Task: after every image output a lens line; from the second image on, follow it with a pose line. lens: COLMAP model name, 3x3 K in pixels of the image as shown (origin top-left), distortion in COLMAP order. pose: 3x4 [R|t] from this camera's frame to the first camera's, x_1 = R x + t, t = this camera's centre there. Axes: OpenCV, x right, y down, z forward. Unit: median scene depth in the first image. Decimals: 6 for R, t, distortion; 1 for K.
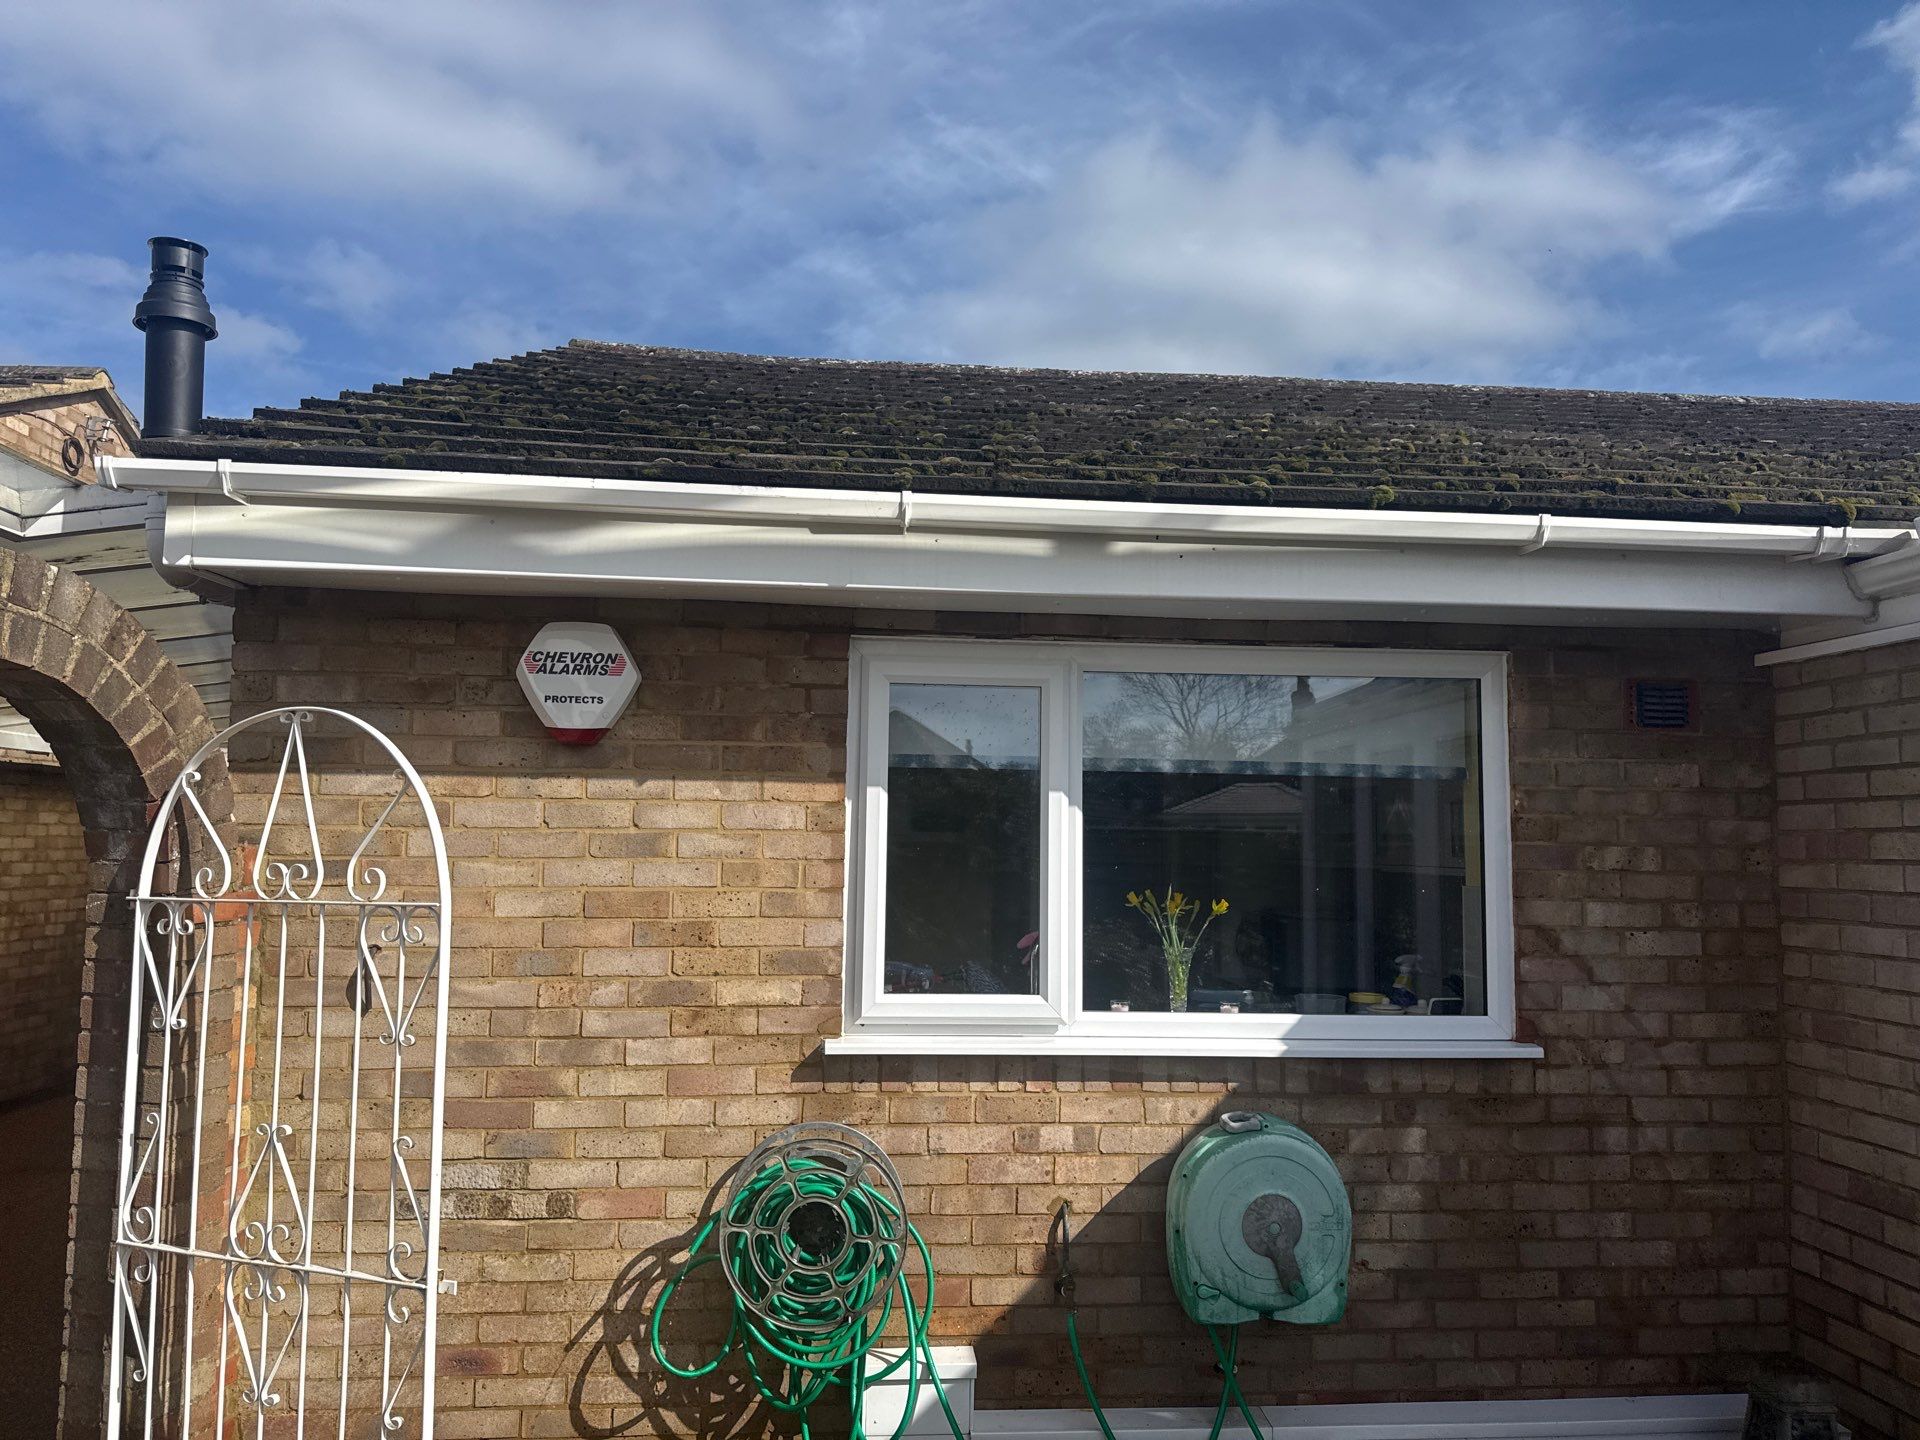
lens RADIAL K [[1381.8, 0, 958.9], [0, 1381.8, 745.5], [0, 0, 1]] dist [0.082380, -0.058854]
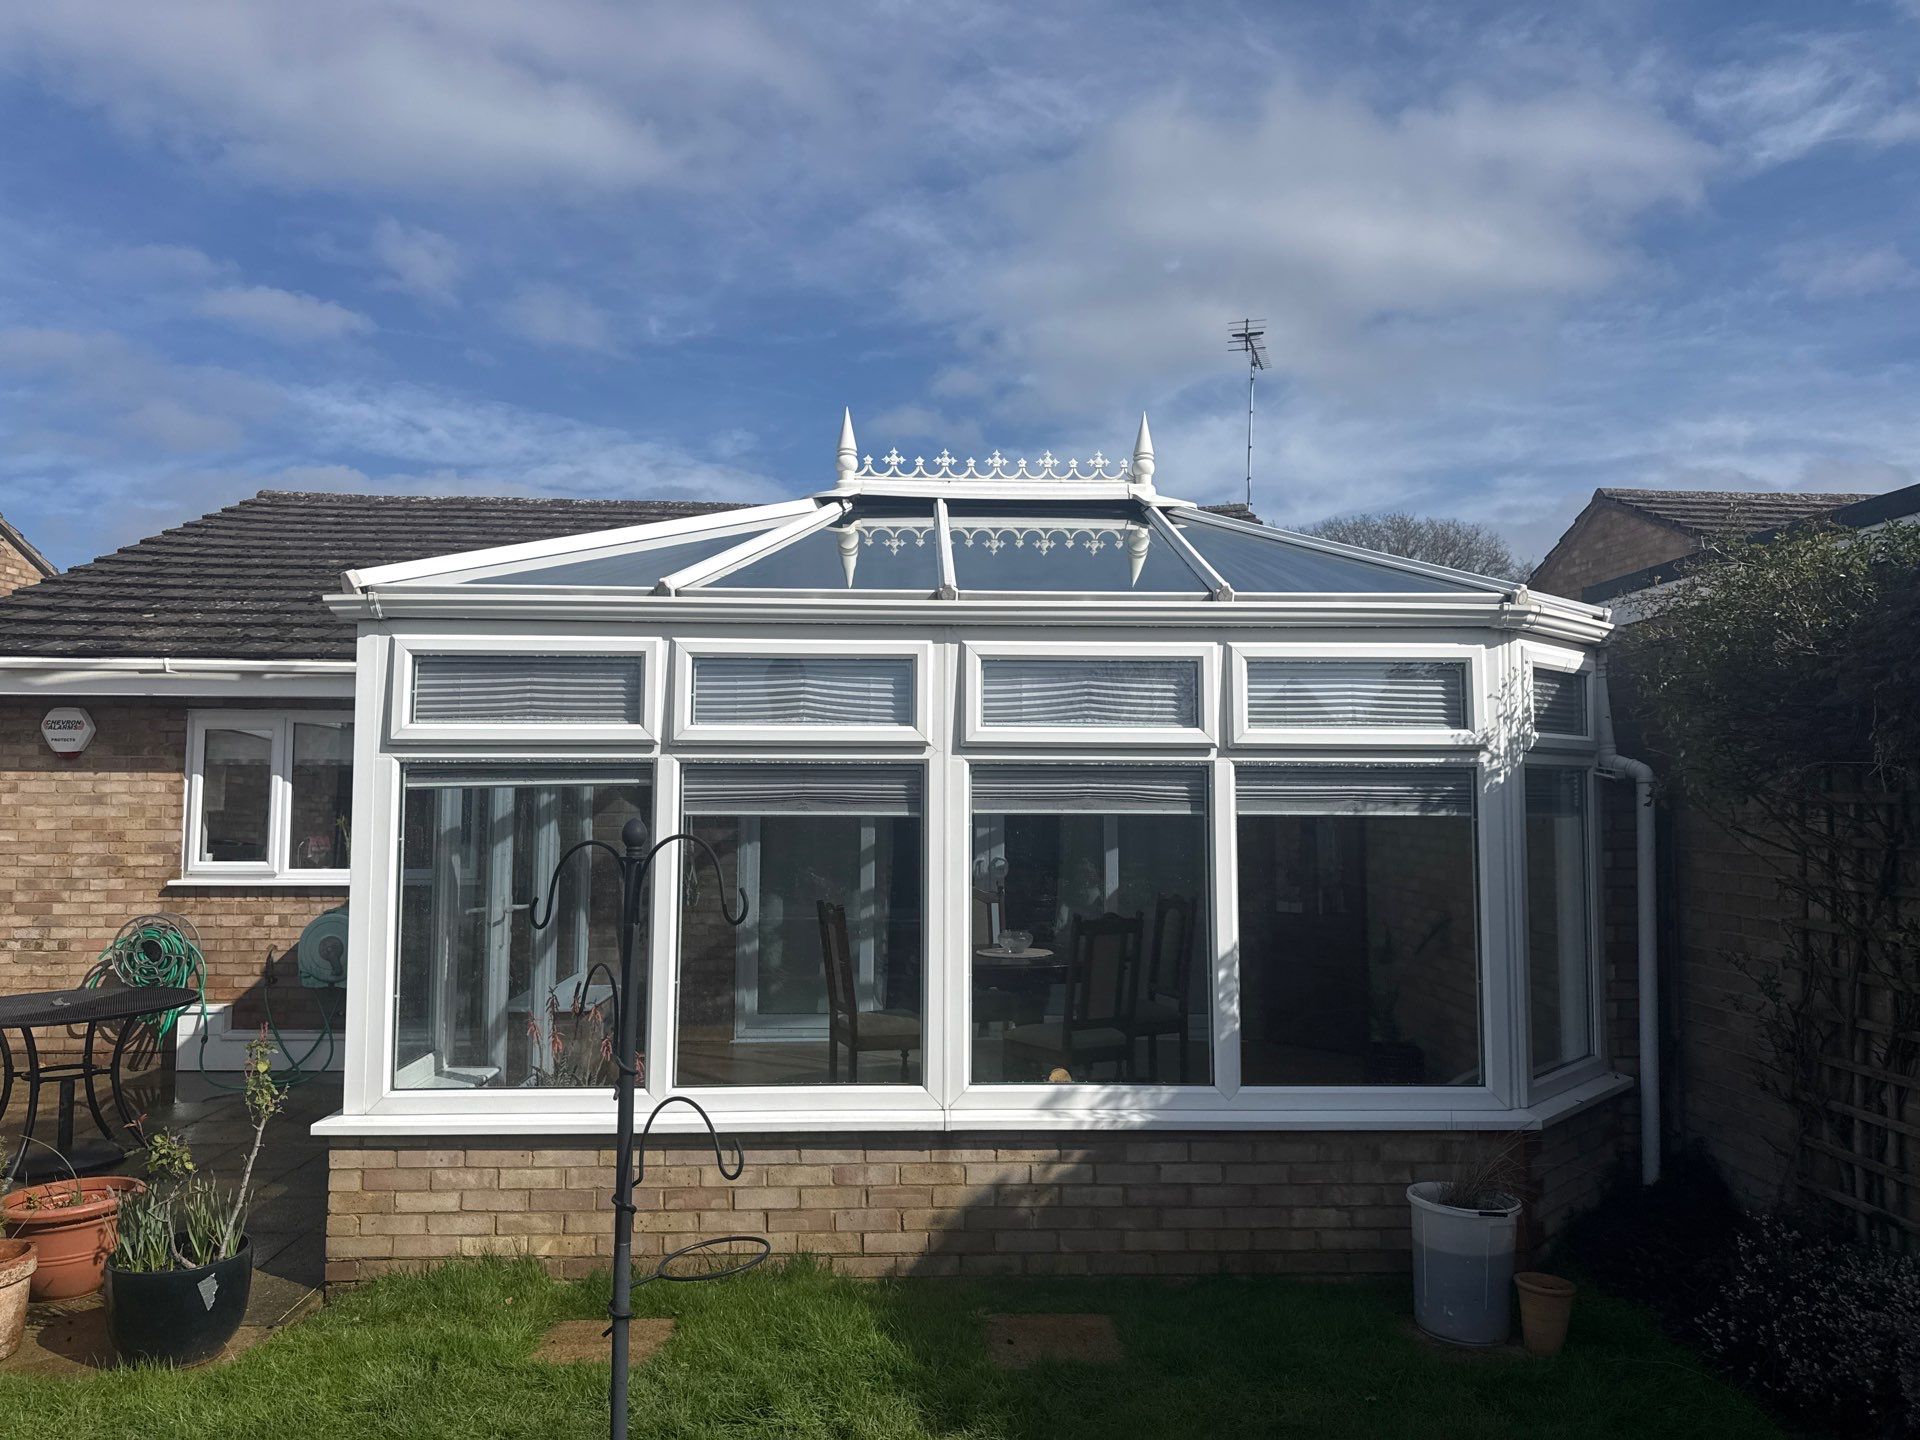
lens RADIAL K [[1377.9, 0, 957.4], [0, 1377.9, 739.5], [0, 0, 1]] dist [0.010030, 0.004827]
pose [[0.998383, -0.011306, -0.055715, 1.391917], [0.012988, 0.999468, 0.029915, -0.084419], [0.055347, -0.030591, 0.997998, -1.302166]]
